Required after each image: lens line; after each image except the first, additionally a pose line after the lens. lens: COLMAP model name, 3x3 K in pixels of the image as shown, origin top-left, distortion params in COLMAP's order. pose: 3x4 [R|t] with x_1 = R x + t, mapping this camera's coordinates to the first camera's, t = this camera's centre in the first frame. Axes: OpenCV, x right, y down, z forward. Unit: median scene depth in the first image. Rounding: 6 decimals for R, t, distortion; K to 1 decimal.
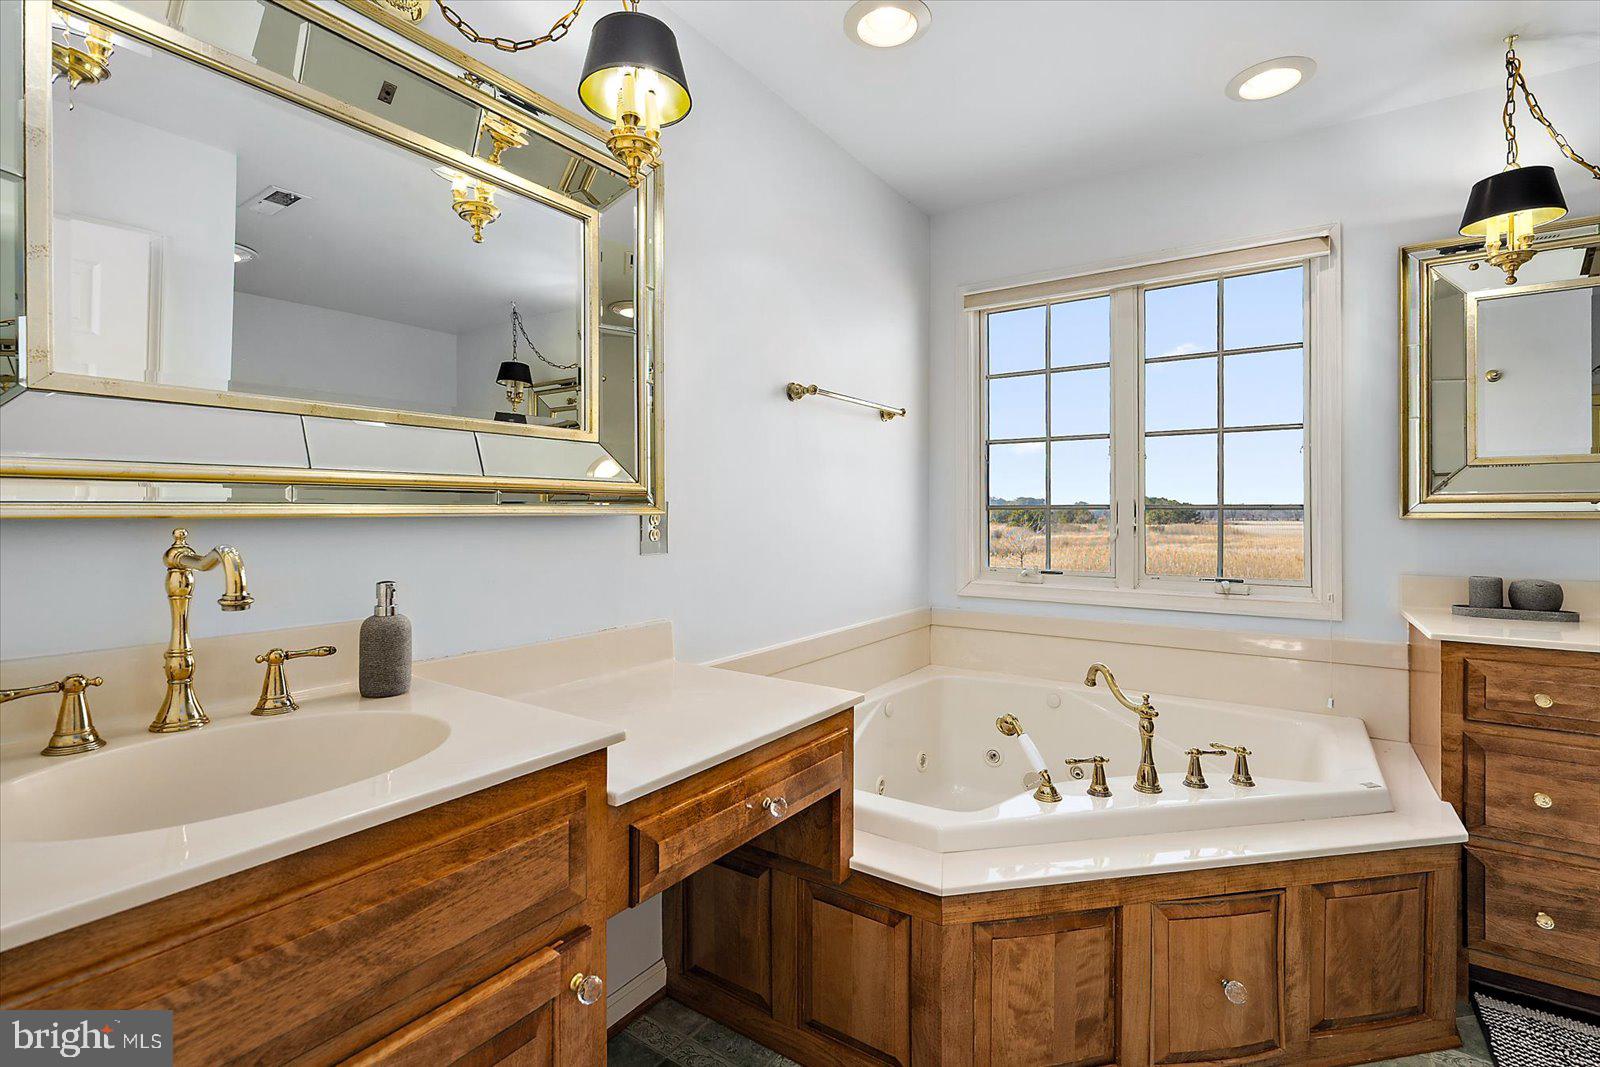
lens RADIAL K [[705.8, 0, 803.7], [0, 705.8, 500.9], [0, 0, 1]] dist [-0.001324, -0.000247]
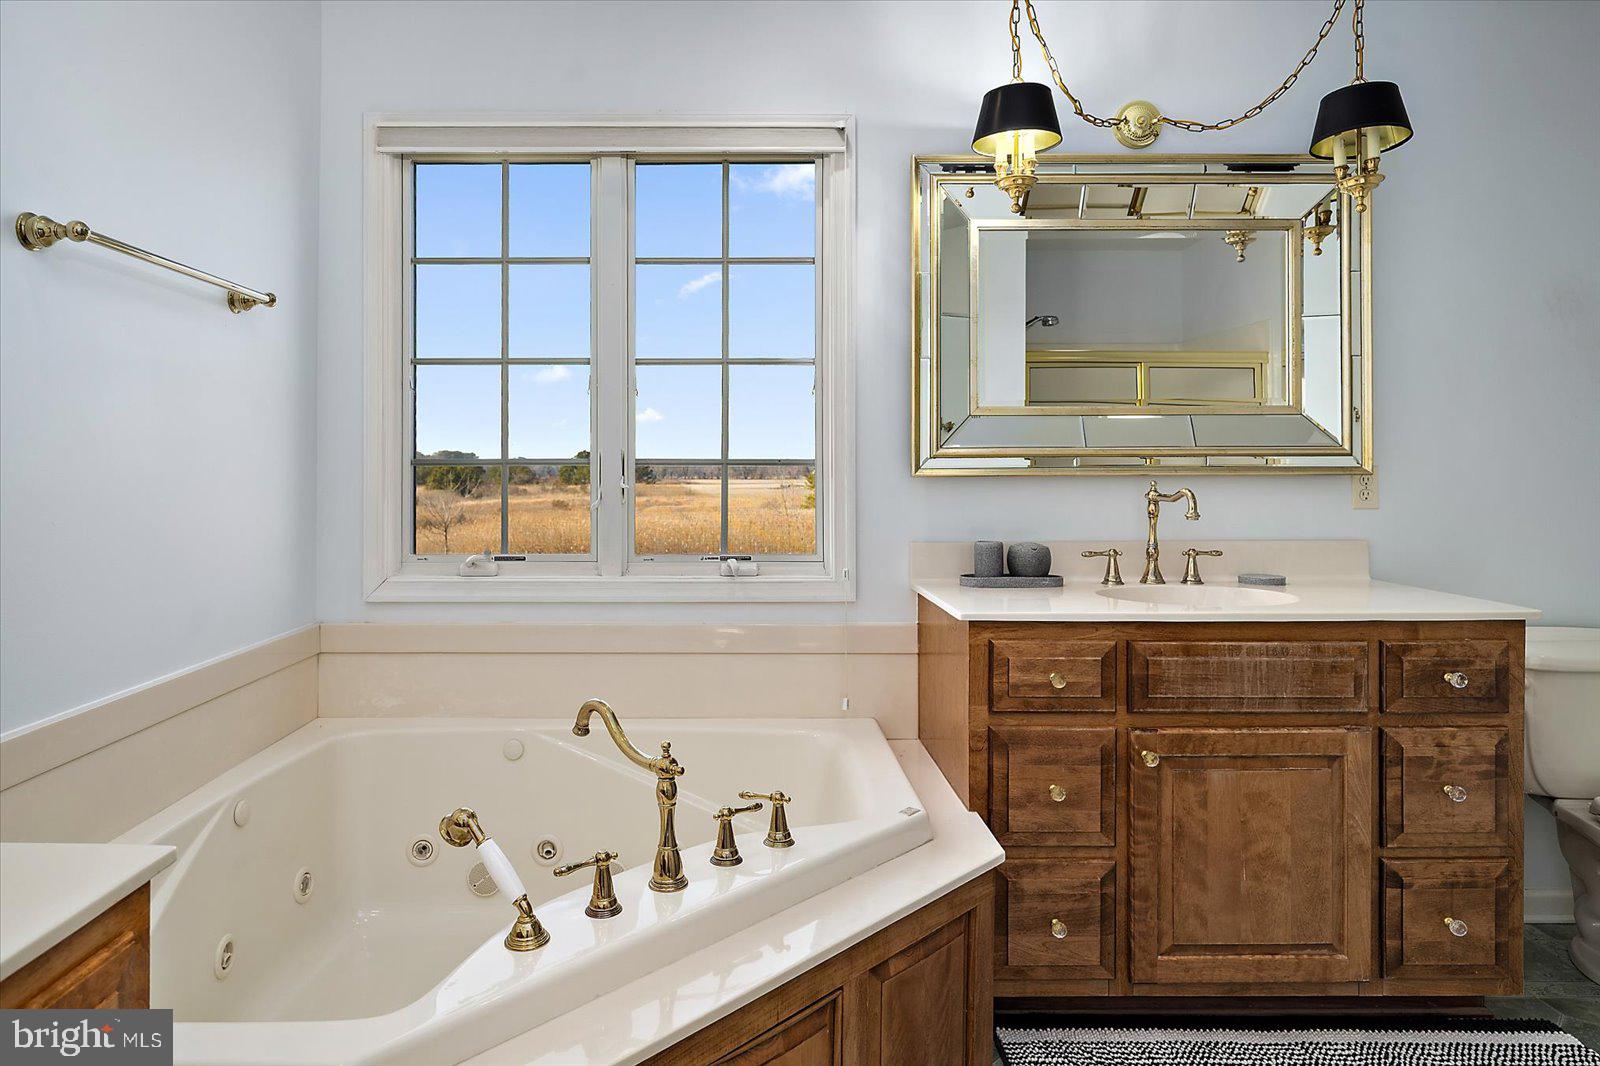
lens RADIAL K [[939.3, 0, 709.6], [0, 939.3, 459.0], [0, 0, 1]] dist [-0.001429, -0.000199]
pose [[0.838732, 0.003632, 0.544532, 0.034892], [-0.005797, 0.999981, 0.002258, 0.004465], [-0.544513, -0.005051, 0.838737, 0.230372]]
